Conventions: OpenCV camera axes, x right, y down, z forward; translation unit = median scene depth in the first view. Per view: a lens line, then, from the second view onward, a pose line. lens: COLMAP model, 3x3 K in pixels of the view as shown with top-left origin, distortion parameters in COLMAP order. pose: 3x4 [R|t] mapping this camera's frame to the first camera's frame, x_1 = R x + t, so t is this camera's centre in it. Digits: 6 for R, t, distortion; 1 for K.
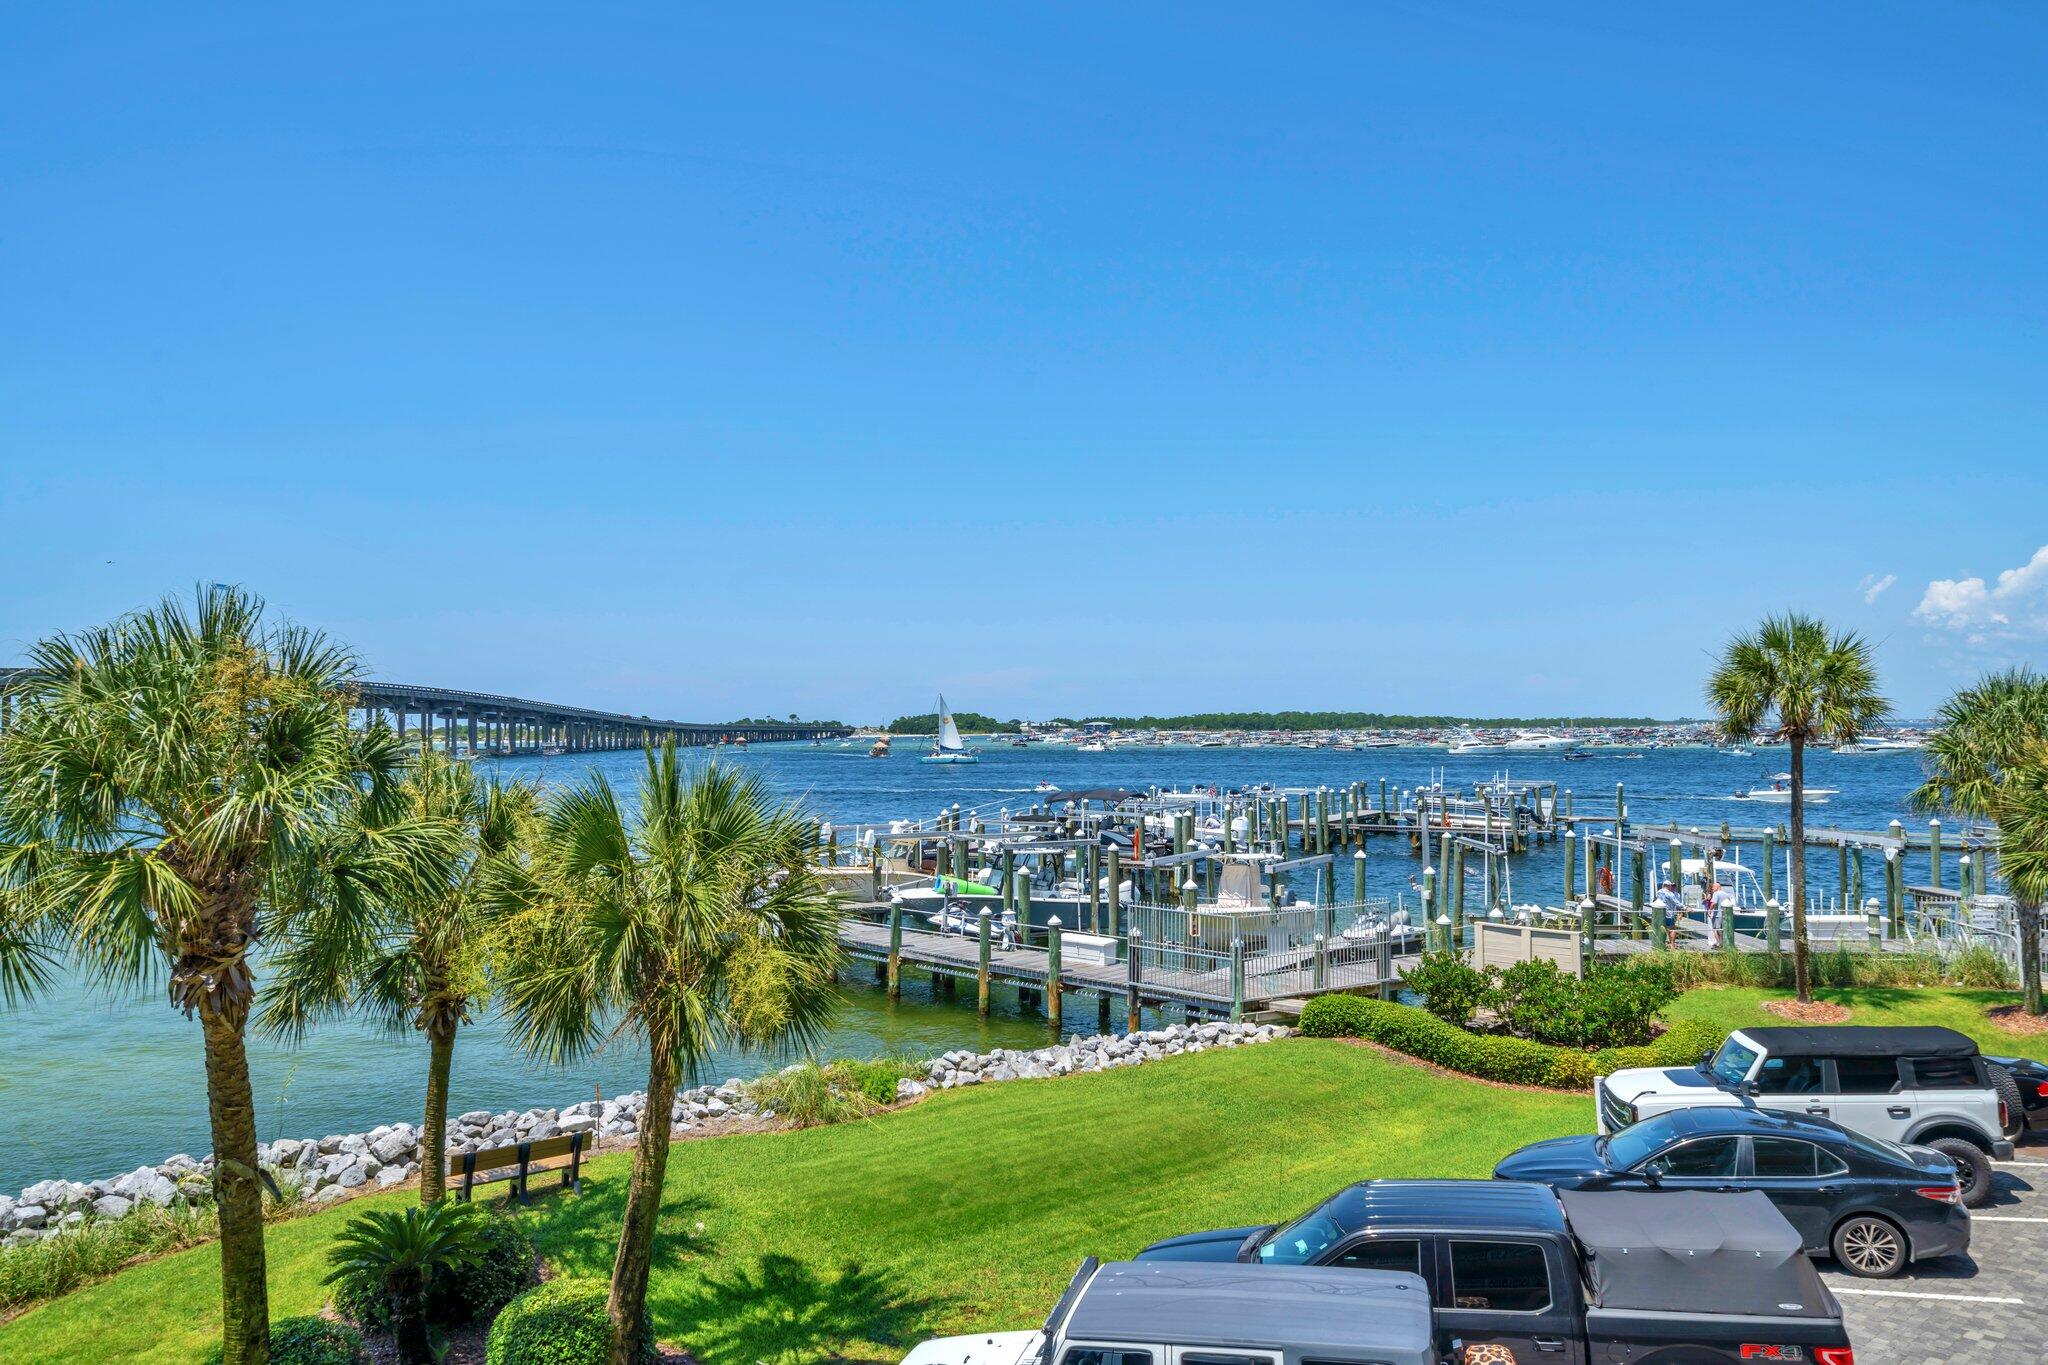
lens RADIAL K [[1366.8, 0, 1017.4], [0, 1366.8, 676.3], [0, 0, 1]] dist [0.002050, -0.001581]
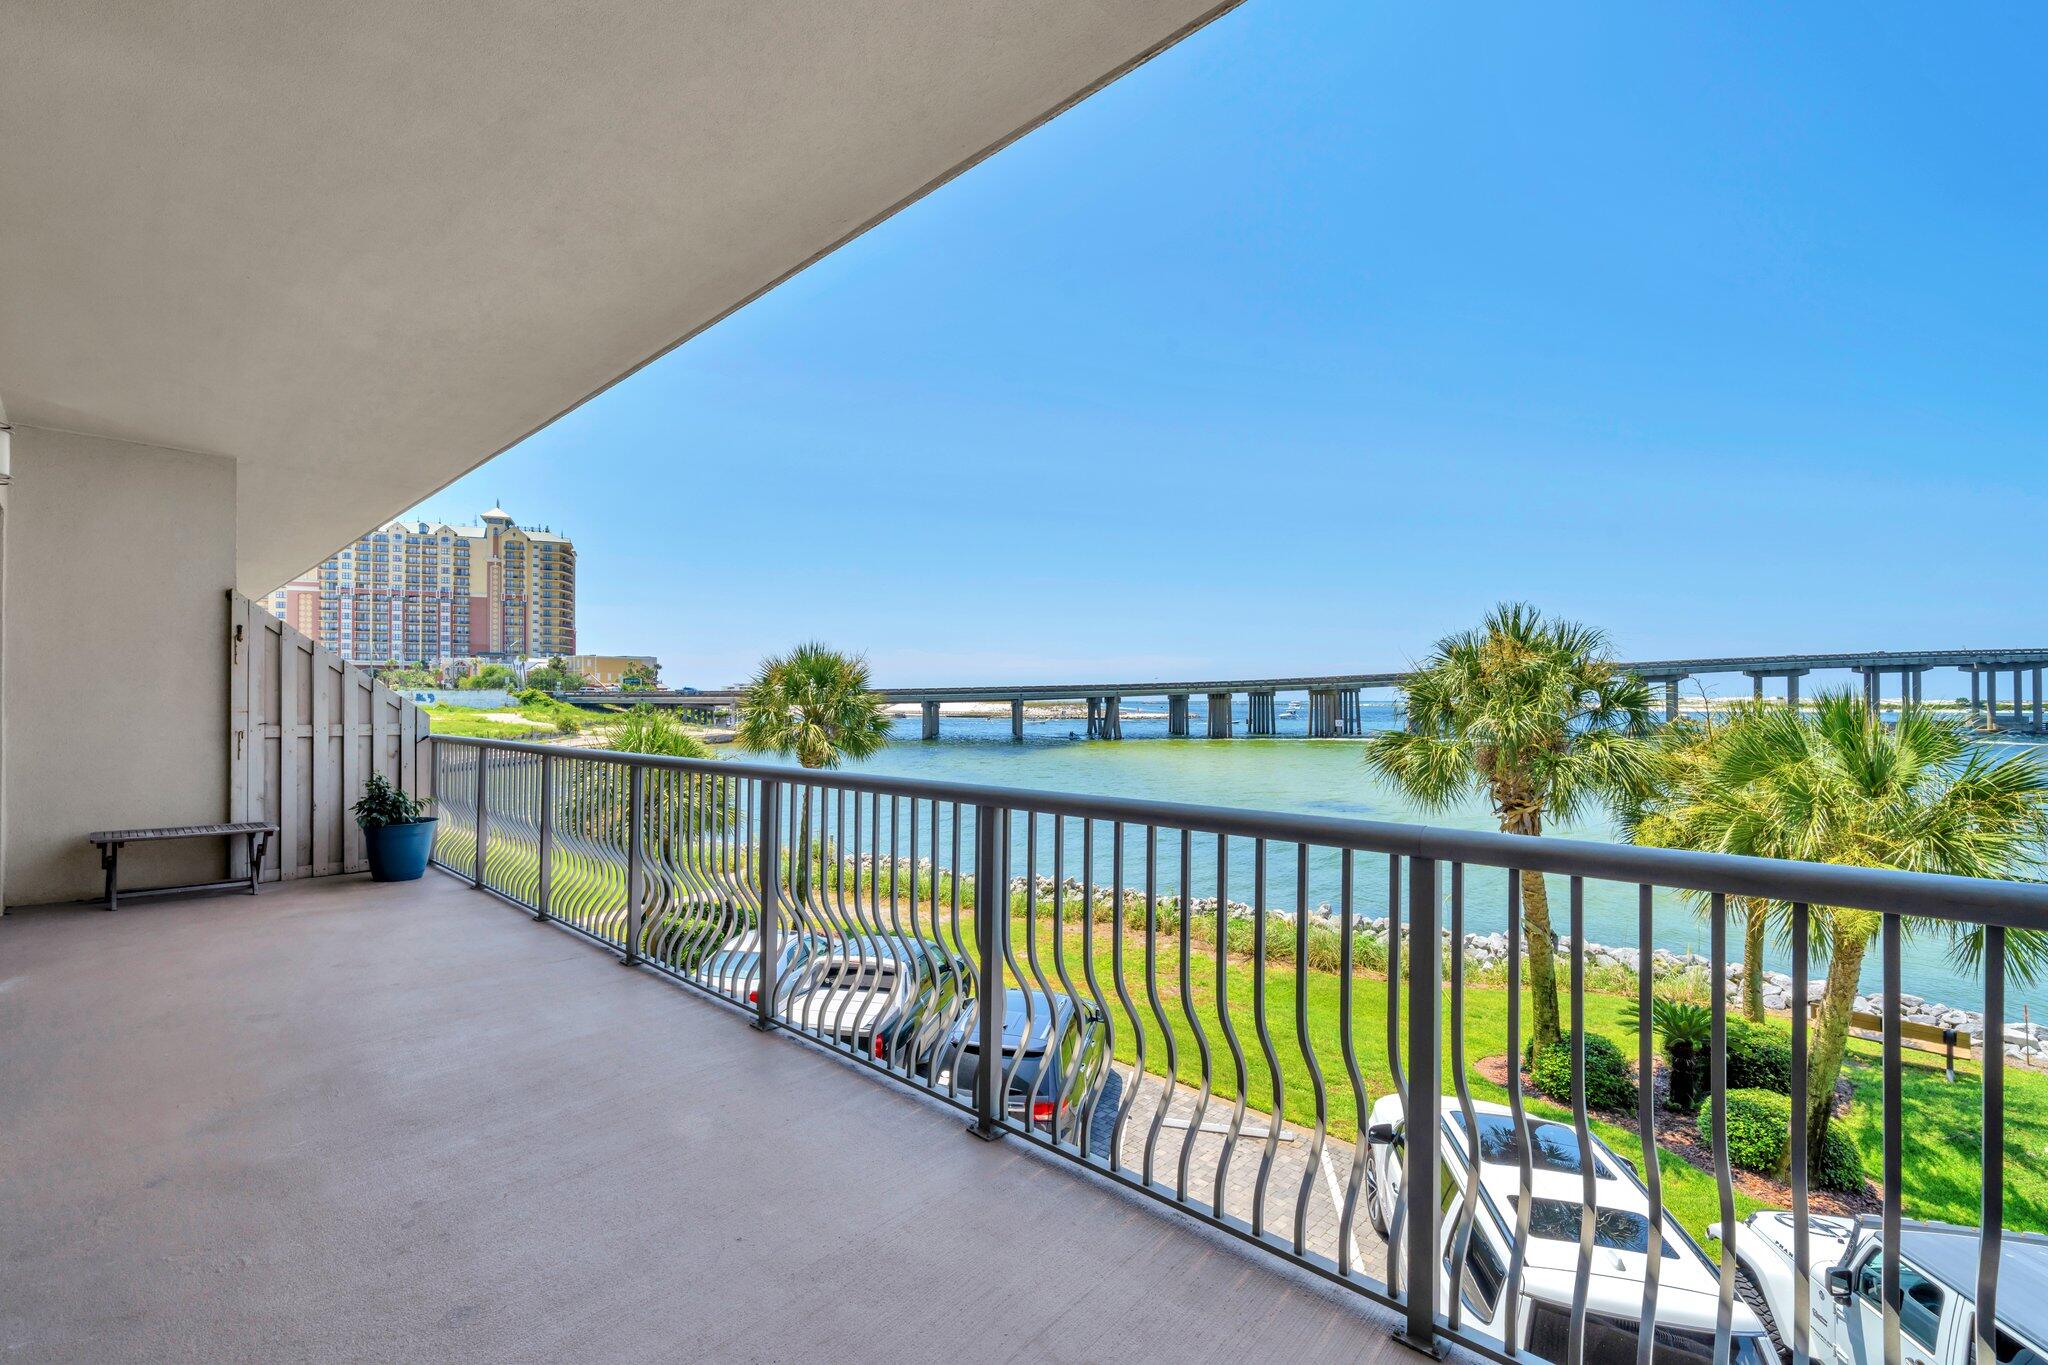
lens RADIAL K [[848.4, 0, 1024.0], [0, 848.4, 682.5], [0, 0, 1]] dist [0.000031, -0.000019]
pose [[0.136551, -0.011830, -0.990562, 0.327825], [0.032175, 0.999454, -0.007501, 0.020043], [0.990110, -0.030847, 0.136858, 0.140890]]
